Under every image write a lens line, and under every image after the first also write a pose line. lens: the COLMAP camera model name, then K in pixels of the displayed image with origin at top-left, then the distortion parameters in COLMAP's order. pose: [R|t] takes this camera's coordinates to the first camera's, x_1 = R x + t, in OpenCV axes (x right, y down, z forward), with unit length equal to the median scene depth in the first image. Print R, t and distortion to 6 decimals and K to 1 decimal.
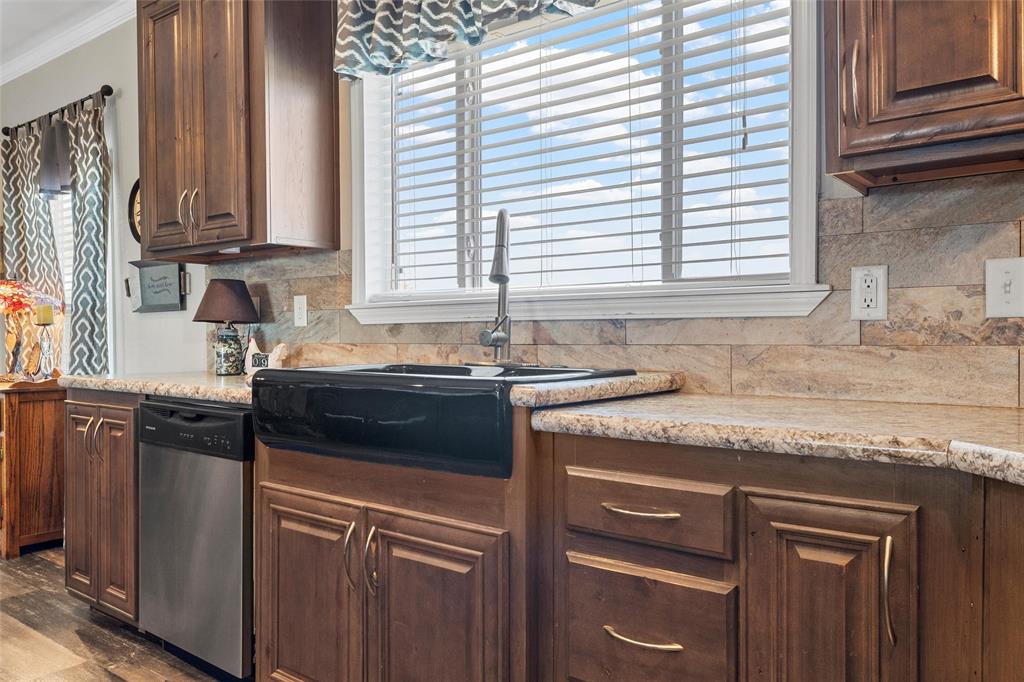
lens RADIAL K [[757.4, 0, 512.0], [0, 757.4, 341.0], [0, 0, 1]] dist [-0.001823, -0.001204]
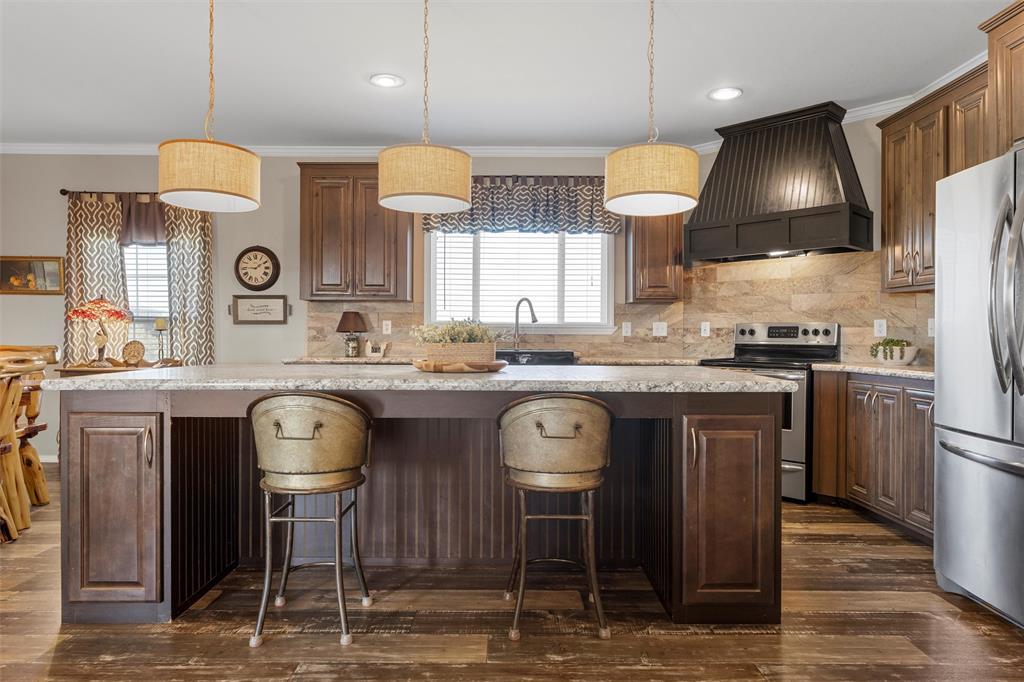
lens RADIAL K [[628.5, 0, 512.0], [0, 628.5, 341.0], [0, 0, 1]] dist [0.000936, 0.001580]
pose [[0.786331, 0.004234, 0.617791, -1.993416], [-0.002082, 0.999989, -0.004204, 0.011861], [-0.617802, 0.002020, 0.786331, -1.171912]]
